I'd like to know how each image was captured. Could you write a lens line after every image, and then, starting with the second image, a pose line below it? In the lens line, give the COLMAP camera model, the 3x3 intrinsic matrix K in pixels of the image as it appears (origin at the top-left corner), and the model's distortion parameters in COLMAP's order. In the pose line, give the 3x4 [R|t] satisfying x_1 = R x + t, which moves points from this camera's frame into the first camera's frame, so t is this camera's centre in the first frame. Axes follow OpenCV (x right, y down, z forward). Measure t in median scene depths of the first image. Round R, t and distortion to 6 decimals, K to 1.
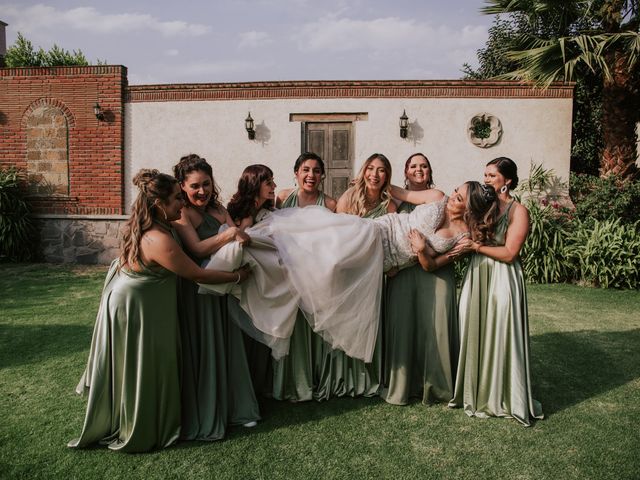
lens RADIAL K [[484.1, 0, 320.0], [0, 484.1, 240.0], [0, 0, 1]] dist [-0.133725, 0.081536]
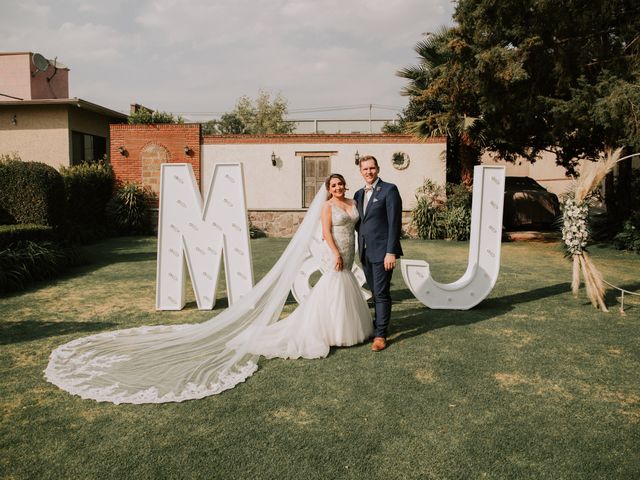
lens RADIAL K [[484.1, 0, 320.0], [0, 484.1, 240.0], [0, 0, 1]] dist [-0.133725, 0.081536]
pose [[0.999273, -0.011527, 0.036351, -0.040944], [0.011912, 0.999875, -0.010379, 0.097148], [-0.036227, 0.010804, 0.999285, -0.872158]]
